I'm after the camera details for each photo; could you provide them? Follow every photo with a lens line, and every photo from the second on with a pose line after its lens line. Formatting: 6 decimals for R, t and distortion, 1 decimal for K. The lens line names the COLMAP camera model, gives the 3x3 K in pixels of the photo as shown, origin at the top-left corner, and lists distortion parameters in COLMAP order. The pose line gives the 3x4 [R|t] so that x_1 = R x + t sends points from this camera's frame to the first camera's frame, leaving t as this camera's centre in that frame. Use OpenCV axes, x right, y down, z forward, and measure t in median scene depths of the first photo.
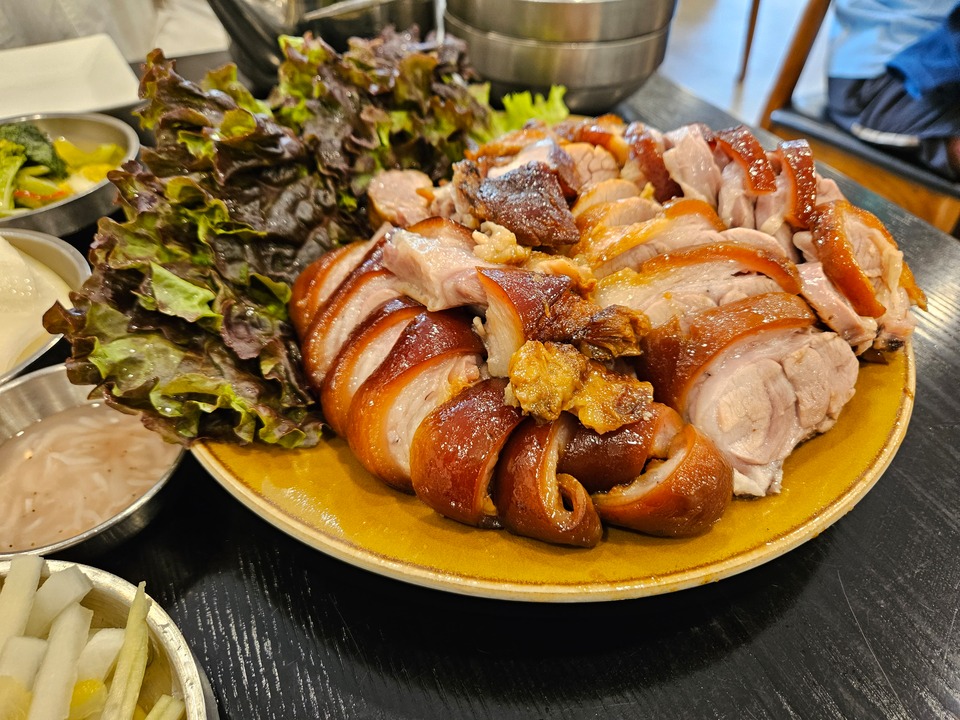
lens RADIAL K [[671.5, 0, 481.2], [0, 671.5, 348.8], [0, 0, 1]] dist [0.004916, -0.001113]
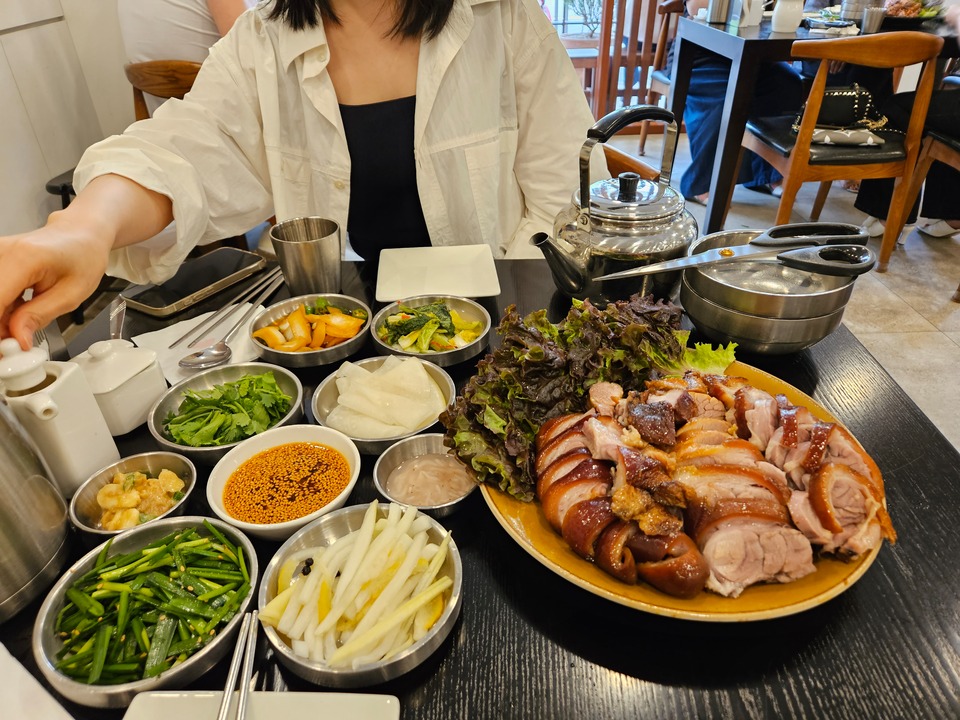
lens RADIAL K [[623.7, 0, 489.1], [0, 623.7, 358.7], [0, 0, 1]] dist [0.062774, -0.053755]
pose [[0.892997, 0.222271, -0.391346, 0.325637], [-0.281882, 0.954084, -0.101327, -0.059559], [0.350855, 0.200798, 0.914648, -0.990729]]
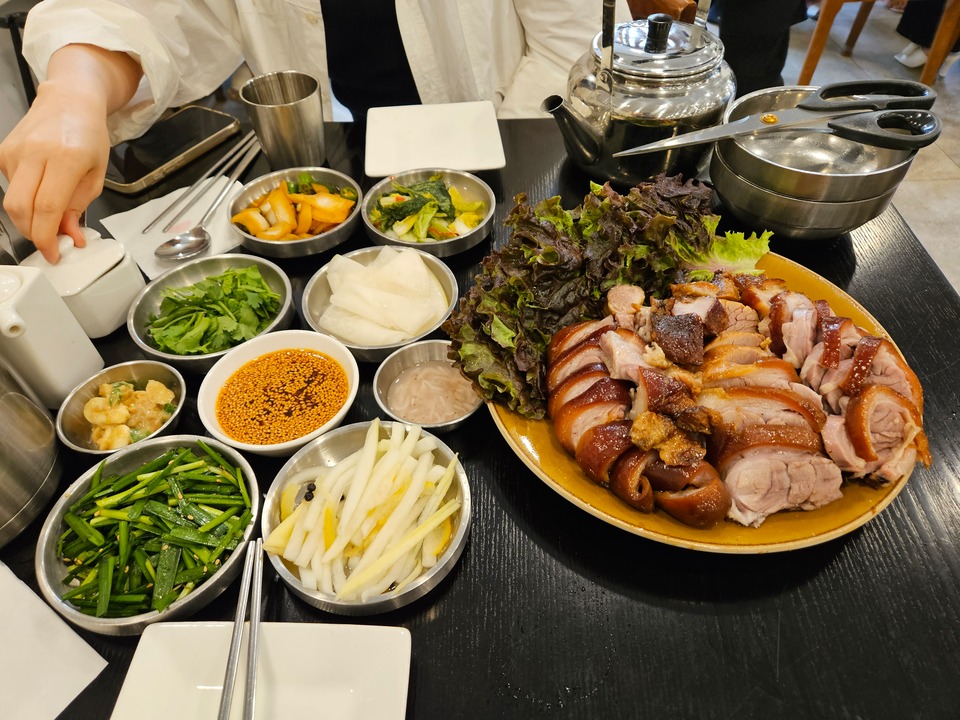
lens RADIAL K [[632.2, 0, 480.0], [0, 632.2, 360.0], [0, 0, 1]] dist [0.054325, -0.047162]
pose [[0.890712, 0.306356, -0.335824, 0.183396], [-0.277817, 0.951624, 0.131262, -0.231746], [0.359791, -0.023619, 0.932734, -0.861474]]
